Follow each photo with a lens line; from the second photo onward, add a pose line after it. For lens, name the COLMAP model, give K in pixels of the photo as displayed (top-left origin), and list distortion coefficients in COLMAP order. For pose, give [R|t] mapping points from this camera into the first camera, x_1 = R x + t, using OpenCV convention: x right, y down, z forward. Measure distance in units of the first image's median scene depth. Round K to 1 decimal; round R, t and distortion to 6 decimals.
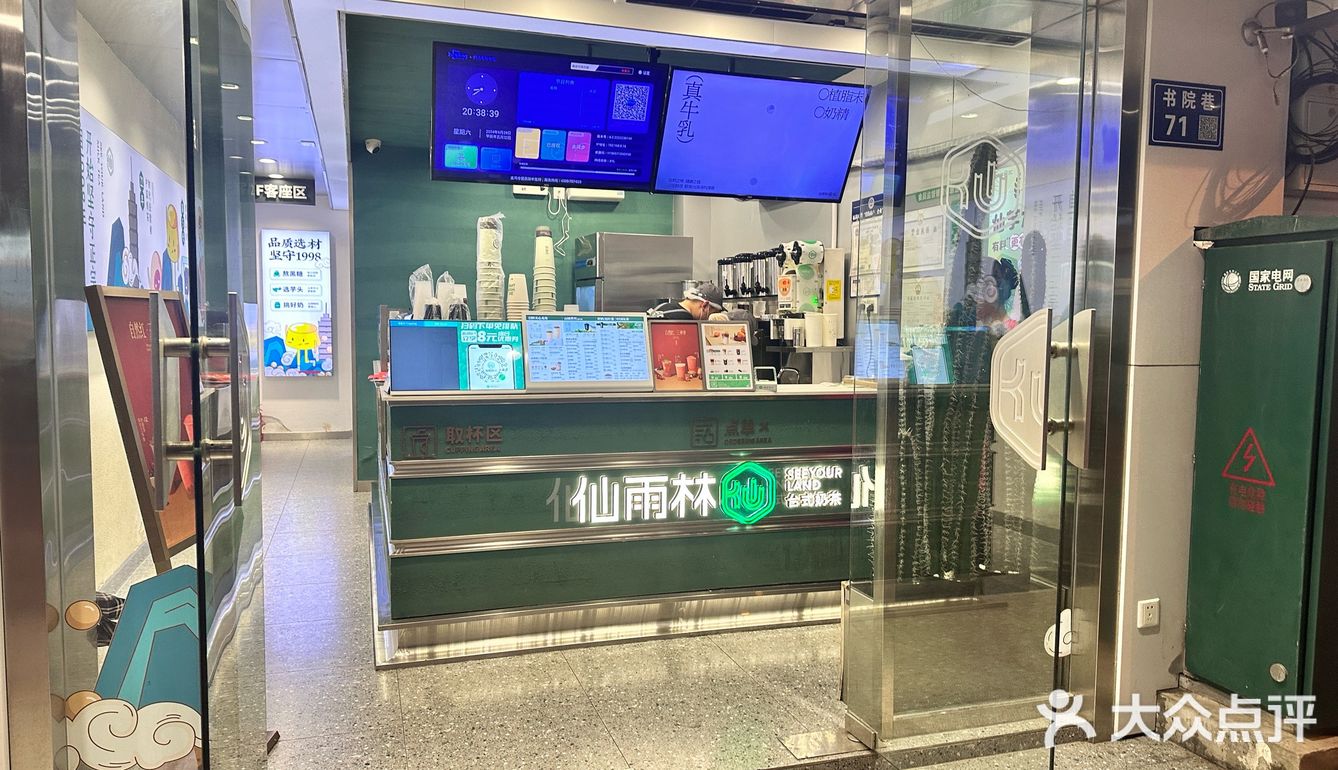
lens RADIAL K [[932.6, 0, 664.5], [0, 932.6, 391.0], [0, 0, 1]] dist [0.103930, -0.110437]
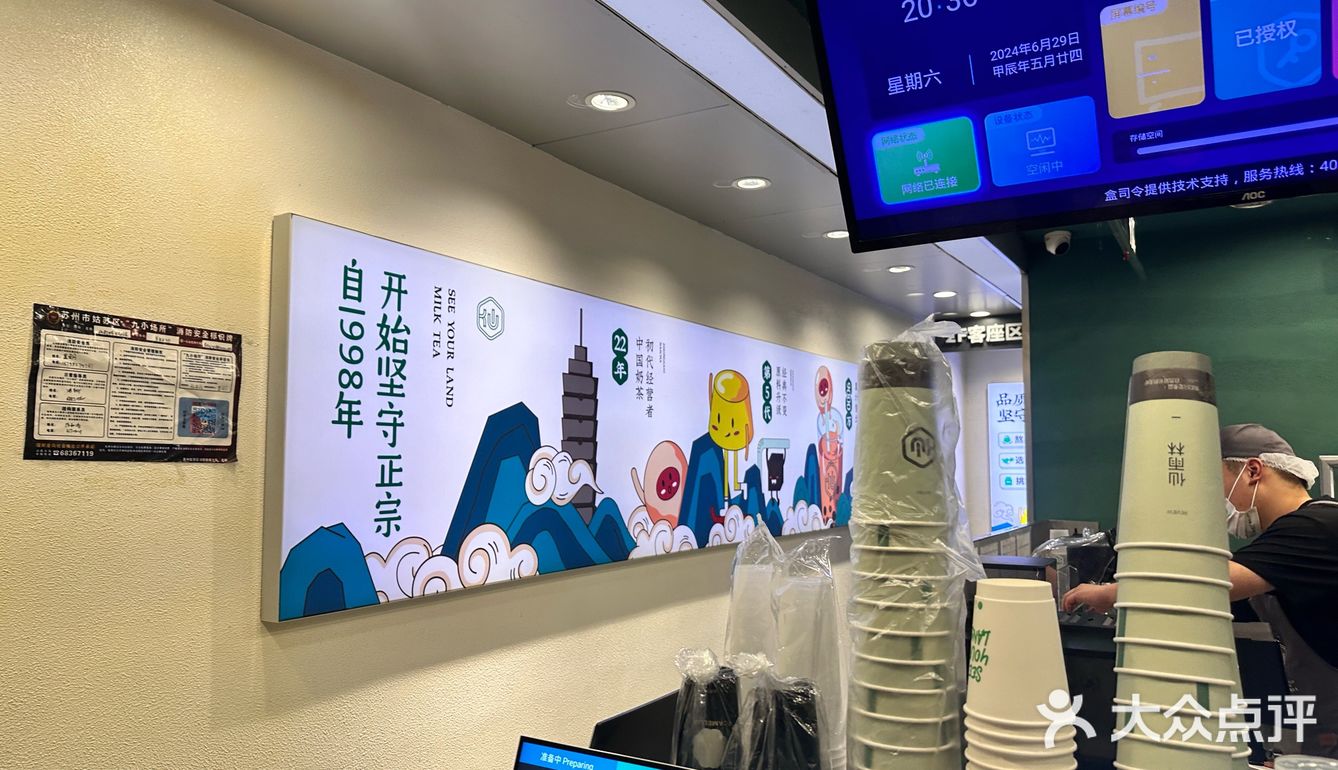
lens RADIAL K [[949.9, 0, 669.0], [0, 949.9, 385.0], [0, 0, 1]] dist [0.005091, -0.000176]
pose [[0.661575, -0.066473, -0.746927, -0.029856], [-0.052391, 0.989532, -0.134468, -0.095272], [0.748047, 0.128093, 0.651167, 0.552980]]
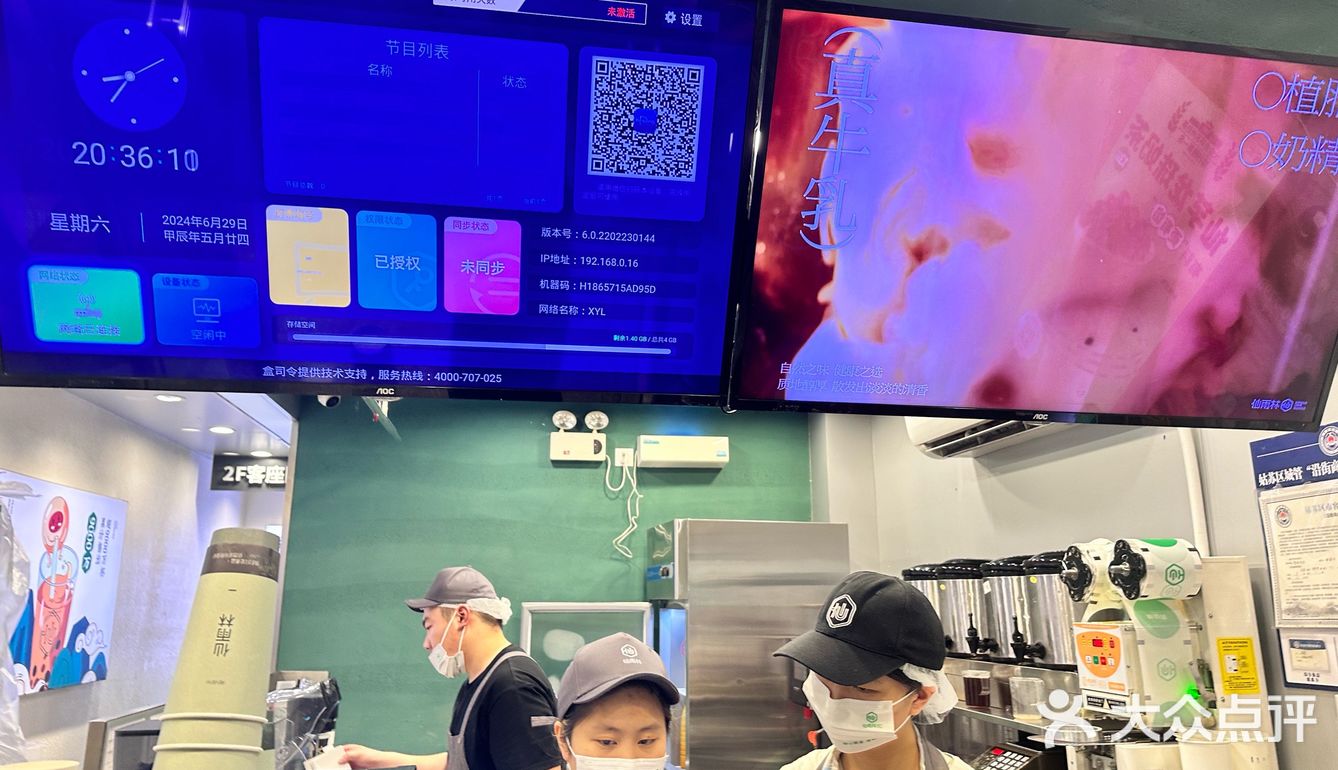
lens RADIAL K [[932.6, 0, 664.5], [0, 932.6, 391.0], [0, 0, 1]] dist [0.103930, -0.110437]
pose [[0.988422, -0.040875, -0.146120, 0.009133], [-0.003499, 0.956634, -0.291270, -0.100159], [0.151689, 0.288409, 0.945416, 0.559212]]
